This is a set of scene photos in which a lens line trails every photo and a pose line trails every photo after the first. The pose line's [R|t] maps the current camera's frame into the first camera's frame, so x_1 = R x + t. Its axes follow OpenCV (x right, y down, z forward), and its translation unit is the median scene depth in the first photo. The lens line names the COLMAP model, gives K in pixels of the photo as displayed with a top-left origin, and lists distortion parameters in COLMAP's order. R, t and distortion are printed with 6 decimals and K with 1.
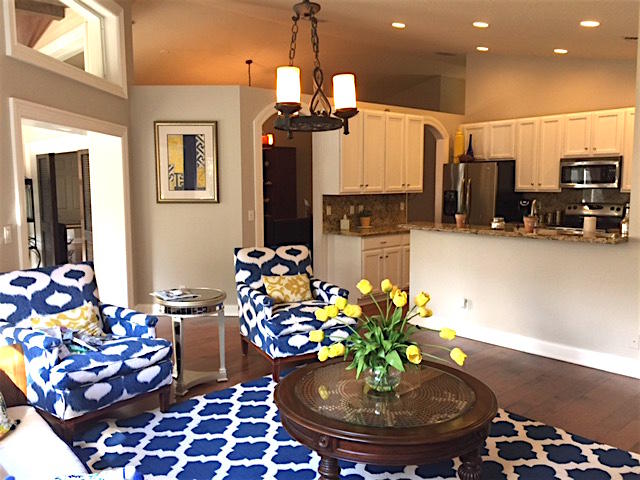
lens RADIAL K [[545.0, 0, 320.1], [0, 545.0, 238.7], [0, 0, 1]] dist [0.080119, -0.092260]
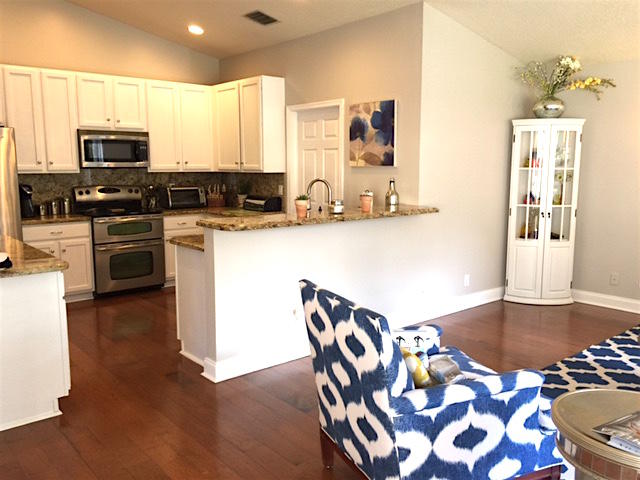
lens RADIAL K [[545.0, 0, 323.5], [0, 545.0, 236.1], [0, 0, 1]] dist [0.080119, -0.092260]
pose [[0.030131, -0.127841, 0.991337, -0.534663], [0.102703, 0.986934, 0.124152, -0.092884], [-0.994256, 0.098073, 0.042867, 1.015322]]
